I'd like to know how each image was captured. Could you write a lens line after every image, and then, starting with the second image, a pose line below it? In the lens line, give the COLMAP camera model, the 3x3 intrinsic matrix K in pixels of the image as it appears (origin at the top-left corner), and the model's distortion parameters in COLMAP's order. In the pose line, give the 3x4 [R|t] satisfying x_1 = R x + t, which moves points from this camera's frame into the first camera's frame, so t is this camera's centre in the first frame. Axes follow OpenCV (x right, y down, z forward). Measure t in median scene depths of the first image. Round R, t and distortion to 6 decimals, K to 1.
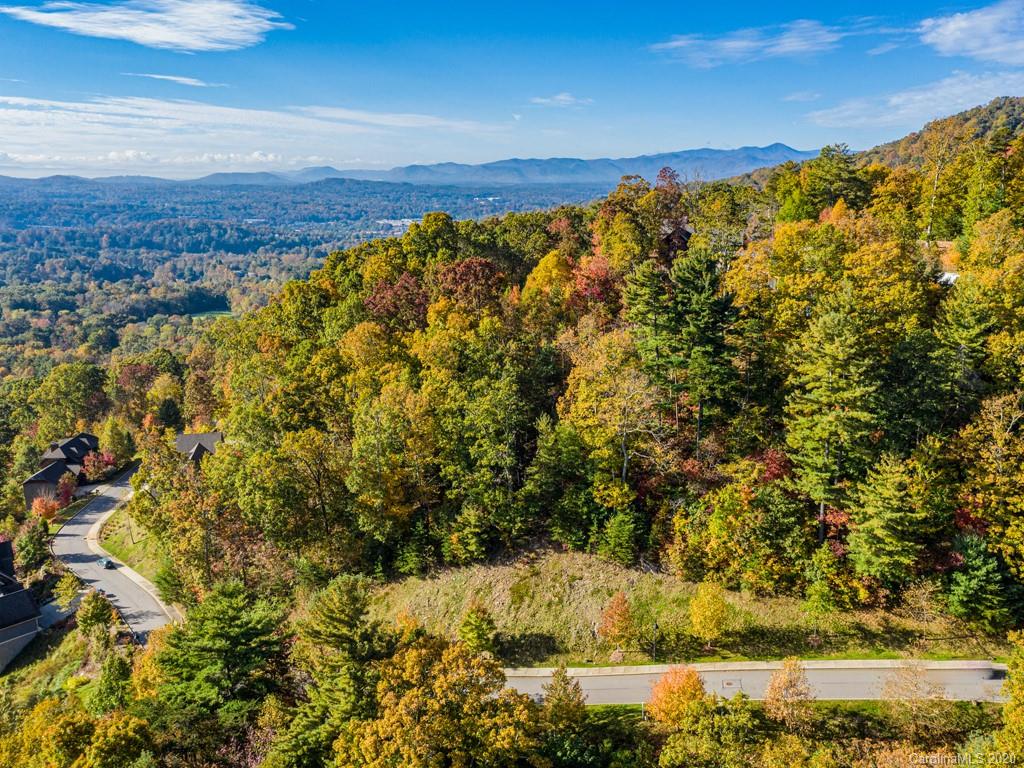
lens RADIAL K [[908.1, 0, 514.8], [0, 908.1, 377.2], [0, 0, 1]] dist [-0.026571, 0.053764]
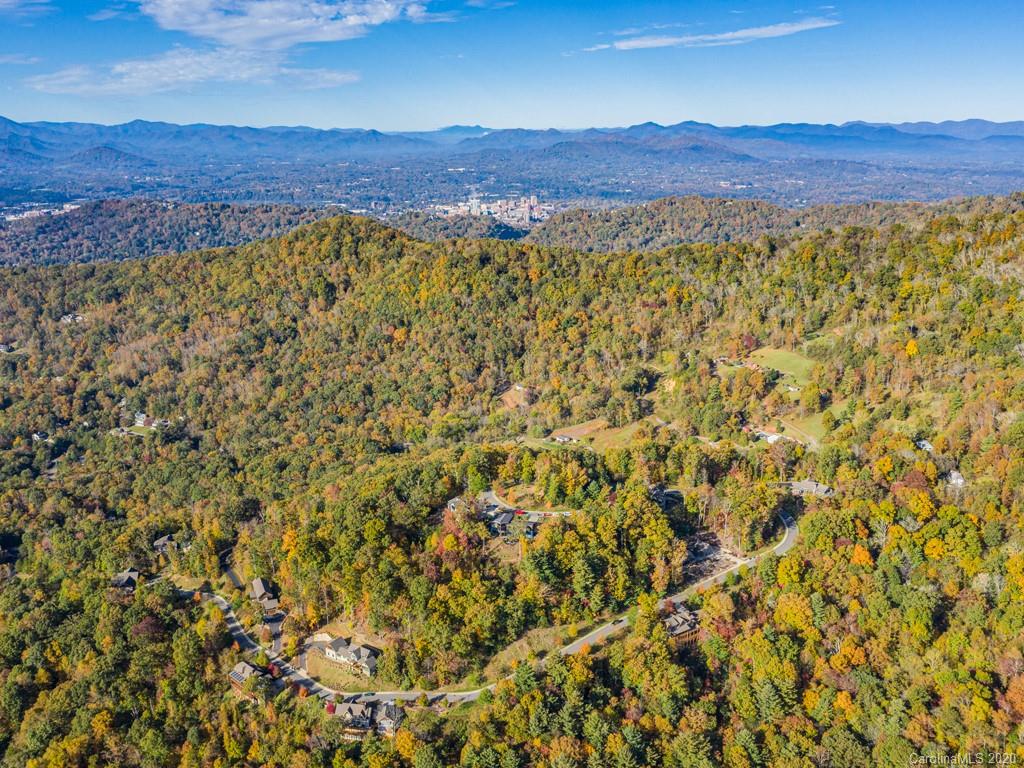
lens RADIAL K [[908.1, 0, 512.1], [0, 908.1, 387.5], [0, 0, 1]] dist [-0.026571, 0.053764]
pose [[0.715093, -0.195176, 0.671228, -2.446350], [0.164093, 0.980268, 0.110221, -1.293314], [-0.679496, 0.031326, 0.733010, -1.884493]]
